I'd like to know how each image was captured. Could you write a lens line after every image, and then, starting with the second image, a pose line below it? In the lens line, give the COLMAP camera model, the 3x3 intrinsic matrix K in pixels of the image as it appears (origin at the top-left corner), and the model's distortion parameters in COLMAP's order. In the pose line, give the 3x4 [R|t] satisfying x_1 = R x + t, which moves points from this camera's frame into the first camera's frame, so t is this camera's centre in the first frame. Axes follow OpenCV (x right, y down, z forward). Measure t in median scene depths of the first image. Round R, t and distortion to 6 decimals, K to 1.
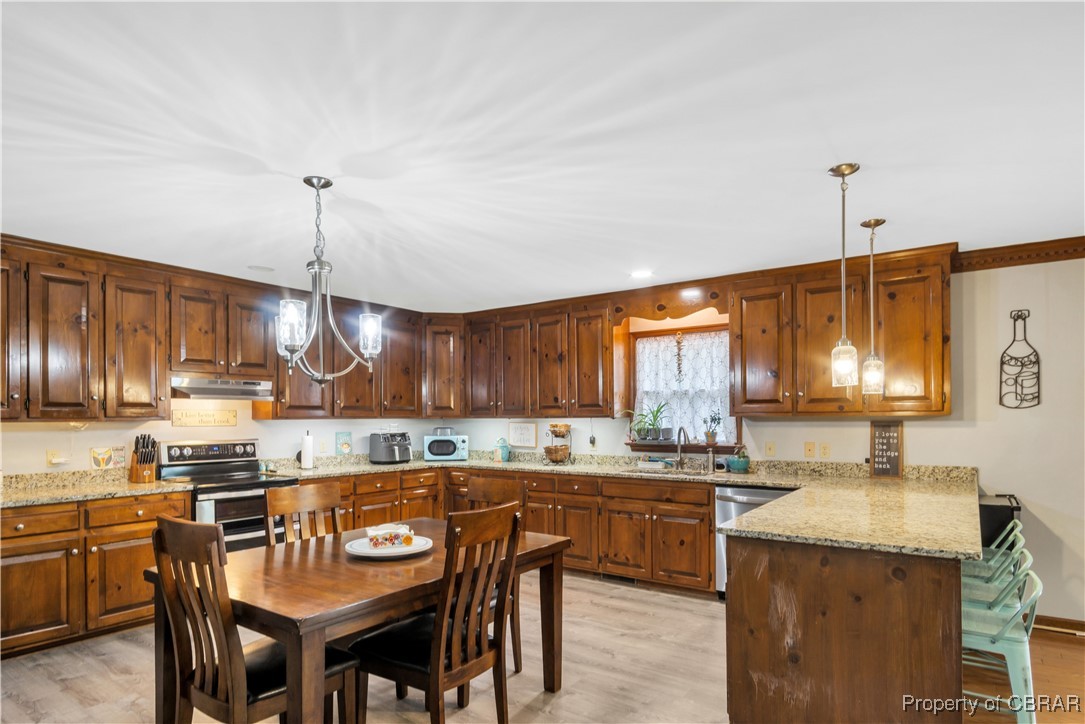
lens RADIAL K [[599.6, 0, 540.2], [0, 599.6, 416.6], [0, 0, 1]] dist [-0.005126, -0.000685]
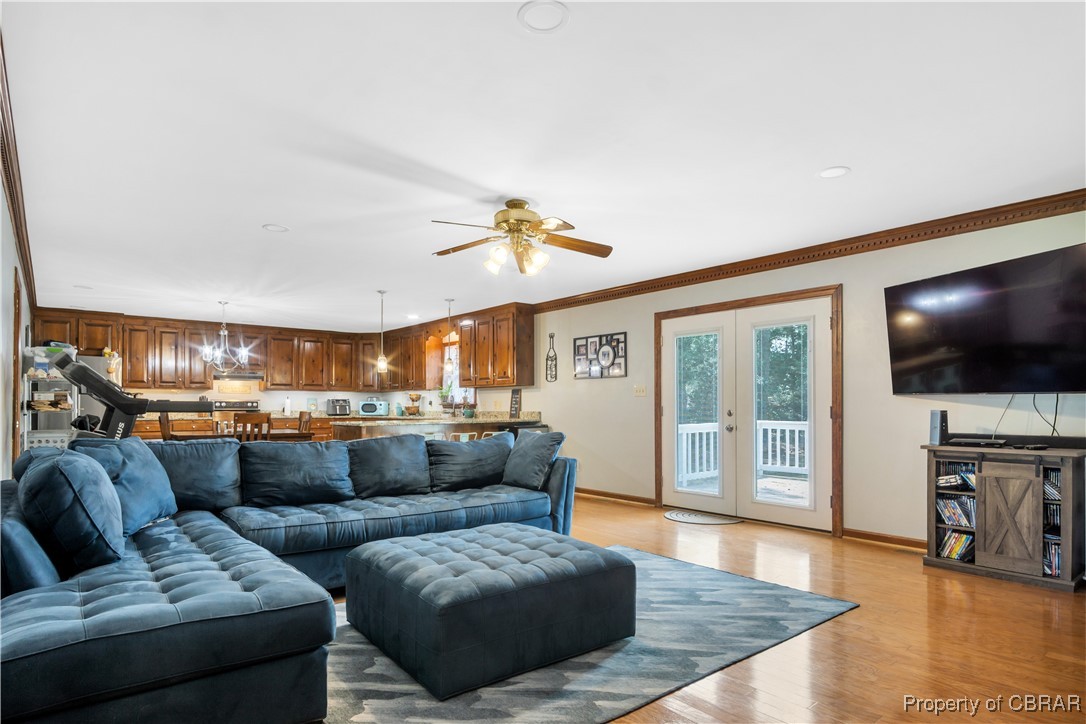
lens RADIAL K [[600.2, 0, 540.6], [0, 600.2, 401.7], [0, 0, 1]] dist [-0.002439, -0.000817]
pose [[0.965469, 0.003453, -0.260497, 1.105695], [-0.004652, 0.999981, -0.003986, 0.052259], [0.260478, 0.005060, 0.965466, -0.822209]]
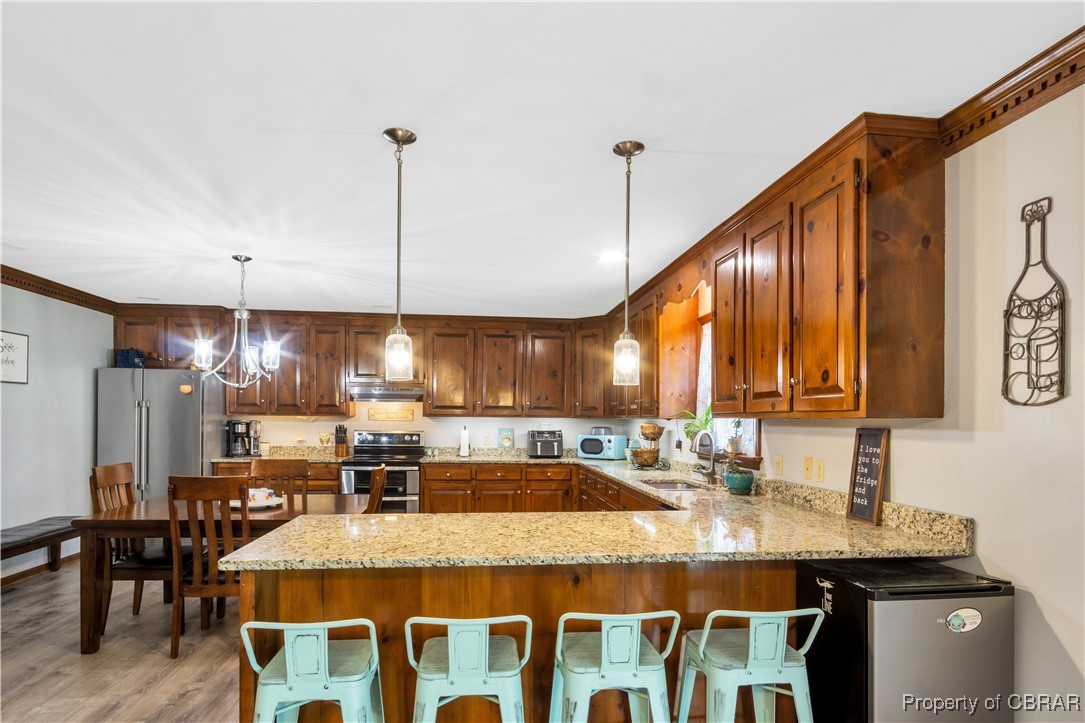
lens RADIAL K [[600.6, 0, 541.7], [0, 600.6, 415.4], [0, 0, 1]] dist [-0.001165, -0.001014]
pose [[0.672919, 0.008434, -0.739668, 0.762957], [-0.012806, 0.999918, -0.000248, -0.000673], [0.739605, 0.009639, 0.672972, 0.326594]]
